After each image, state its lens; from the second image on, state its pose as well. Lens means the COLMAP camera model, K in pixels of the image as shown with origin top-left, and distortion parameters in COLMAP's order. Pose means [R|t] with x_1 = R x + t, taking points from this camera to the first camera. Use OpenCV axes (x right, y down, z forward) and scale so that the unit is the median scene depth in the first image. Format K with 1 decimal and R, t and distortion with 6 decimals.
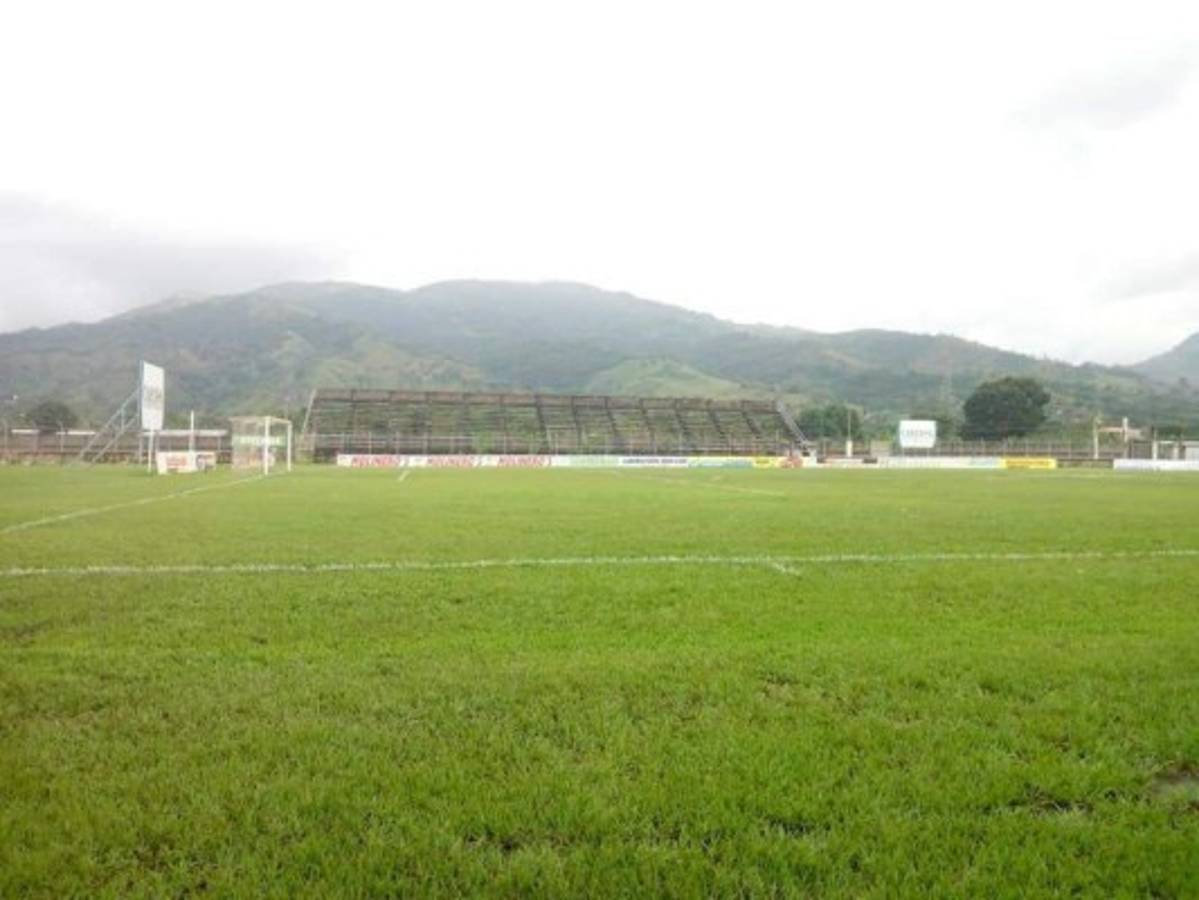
lens RADIAL K [[996.1, 0, 599.5], [0, 996.1, 450.0], [0, 0, 1]] dist [0.095530, -0.185239]
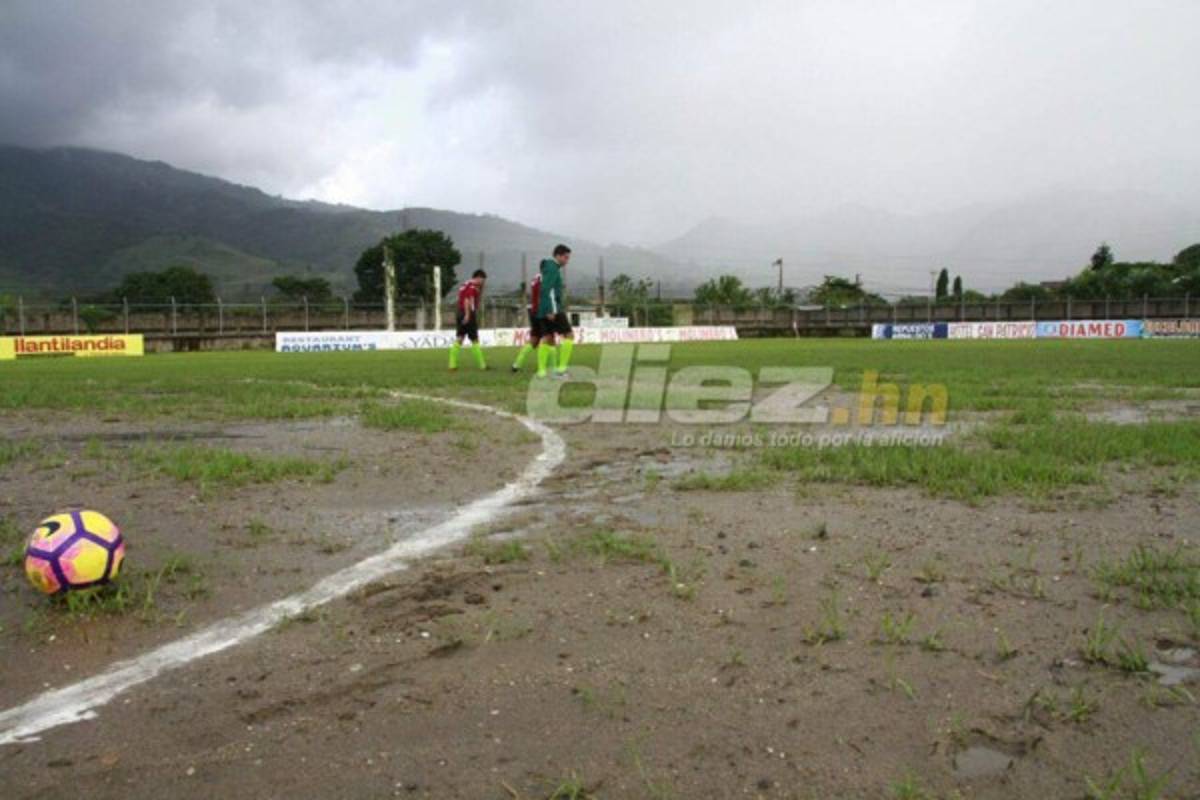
lens RADIAL K [[1021.3, 0, 600.0], [0, 1021.3, 400.0], [0, 0, 1]] dist [-0.178185, 0.177253]
pose [[0.910345, -0.049654, 0.410860, 2.681202], [0.021851, 0.997158, 0.072094, 0.061565], [-0.413272, -0.056653, 0.908843, 2.862002]]
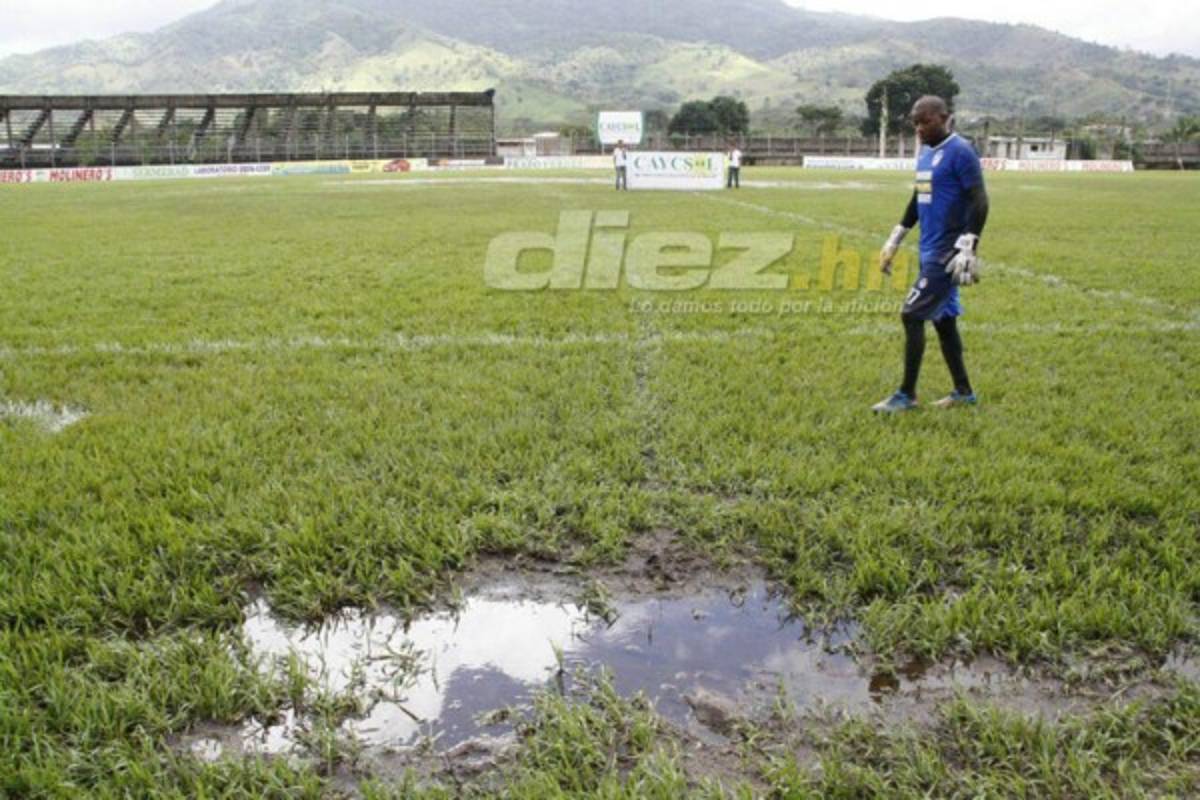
lens RADIAL K [[1021.3, 0, 600.0], [0, 1021.3, 400.0], [0, 0, 1]] dist [-0.178185, 0.177253]
pose [[0.997559, 0.003163, -0.069758, 2.383219], [0.013732, 0.970582, 0.240378, 0.013622], [0.068466, -0.240749, 0.968169, 0.764838]]
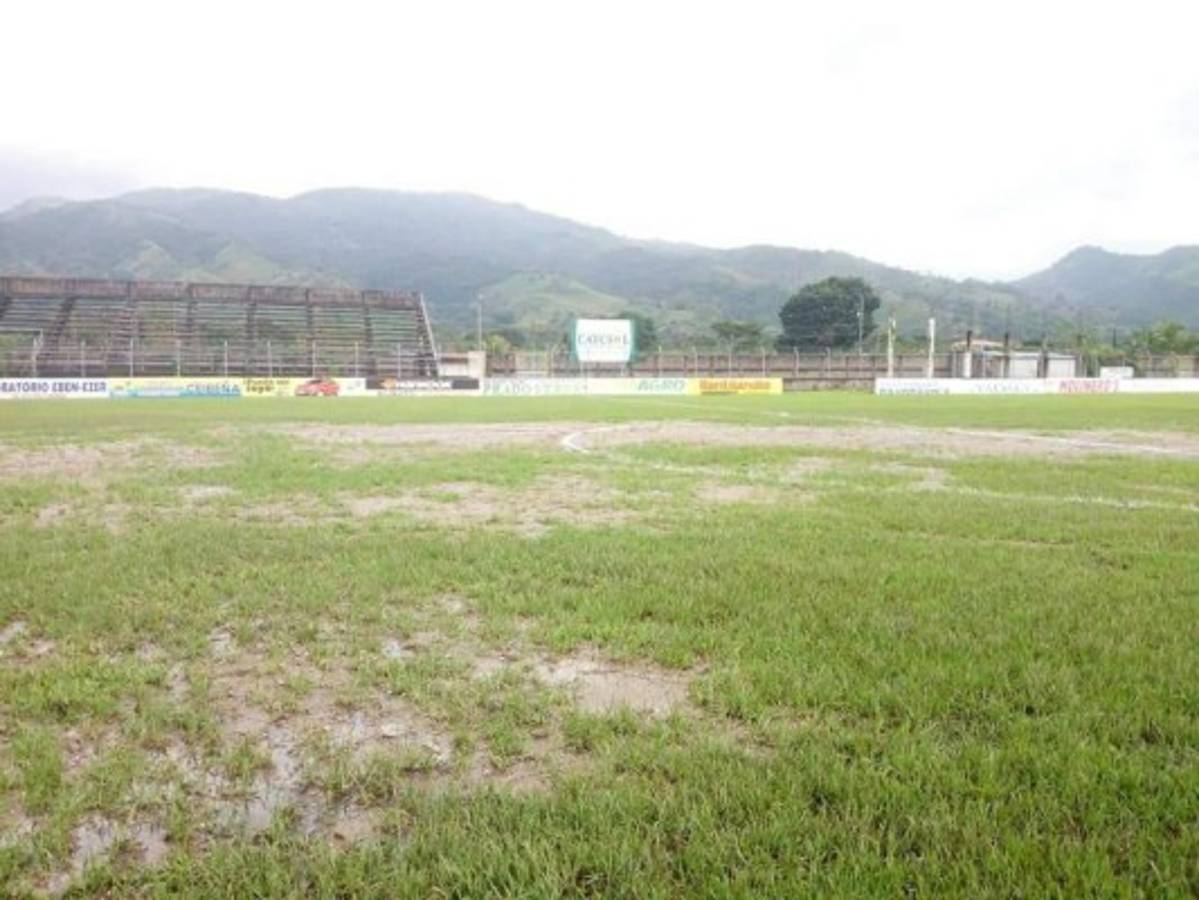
lens RADIAL K [[996.1, 0, 599.5], [0, 996.1, 450.0], [0, 0, 1]] dist [0.095530, -0.185239]
pose [[0.995129, -0.013254, 0.097691, 1.654867], [0.005220, 0.996615, 0.082039, 0.009640], [-0.098448, -0.081129, 0.991830, 2.357940]]
